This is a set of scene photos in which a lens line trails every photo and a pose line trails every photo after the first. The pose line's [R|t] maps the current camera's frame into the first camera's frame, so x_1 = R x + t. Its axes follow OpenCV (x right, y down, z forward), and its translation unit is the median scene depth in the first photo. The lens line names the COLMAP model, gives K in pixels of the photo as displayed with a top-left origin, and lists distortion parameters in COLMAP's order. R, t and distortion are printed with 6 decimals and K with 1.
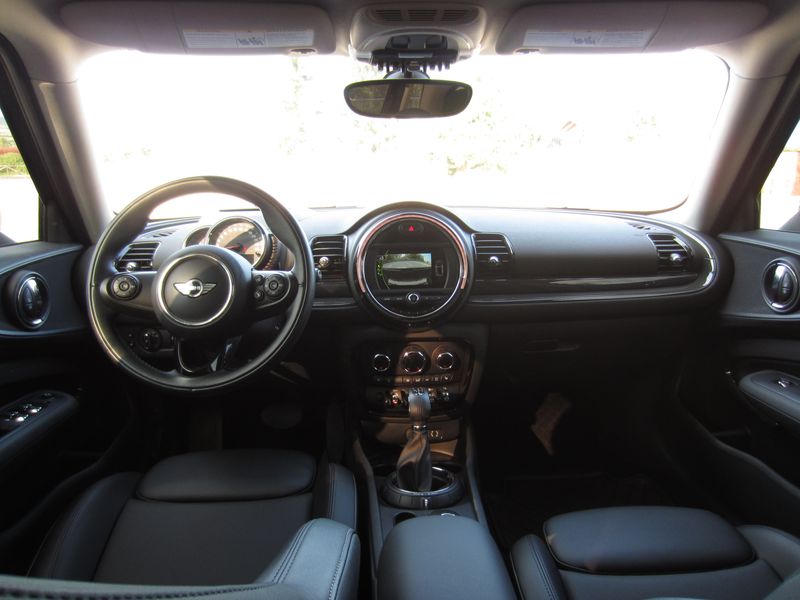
lens RADIAL K [[575.9, 0, 401.8], [0, 575.9, 292.1], [0, 0, 1]] dist [-0.029938, 0.007255]
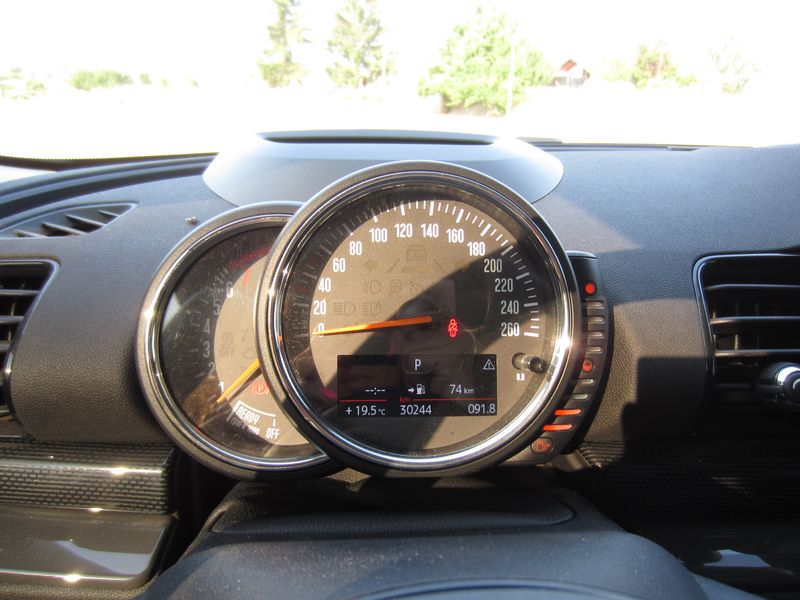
lens RADIAL K [[575.9, 0, 404.8], [0, 575.9, 298.7], [0, 0, 1]] dist [-0.029938, 0.007255]
pose [[0.999258, 0.020850, 0.032384, -0.298685], [-0.024356, 0.993415, 0.111956, -0.109262], [-0.029837, -0.112662, 0.993185, 0.798431]]
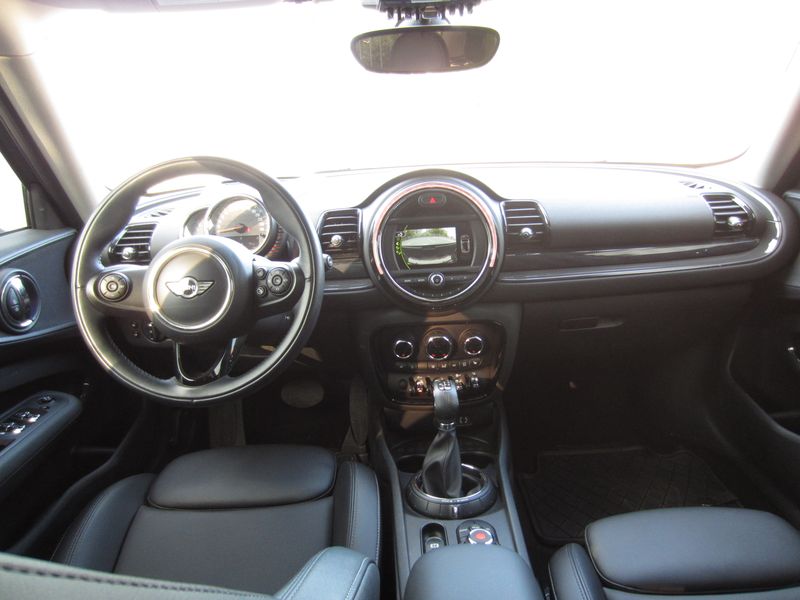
lens RADIAL K [[575.9, 0, 401.5], [0, 575.9, 298.6], [0, 0, 1]] dist [-0.029938, 0.007255]
pose [[0.998543, -0.026598, -0.046958, 0.006573], [0.031768, 0.993085, 0.113016, -0.062216], [0.043628, -0.114343, 0.992483, 0.103000]]
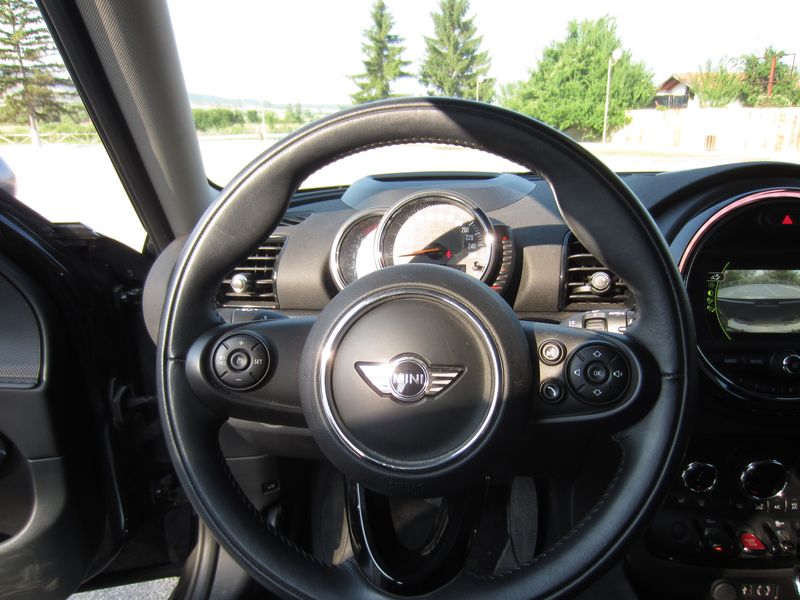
lens RADIAL K [[575.9, 0, 398.9], [0, 575.9, 300.9], [0, 0, 1]] dist [-0.029938, 0.007255]
pose [[0.989928, 0.029531, -0.138455, -0.245054], [-0.019311, 0.997028, 0.074585, -0.071548], [0.140246, -0.071160, 0.987556, 0.472072]]
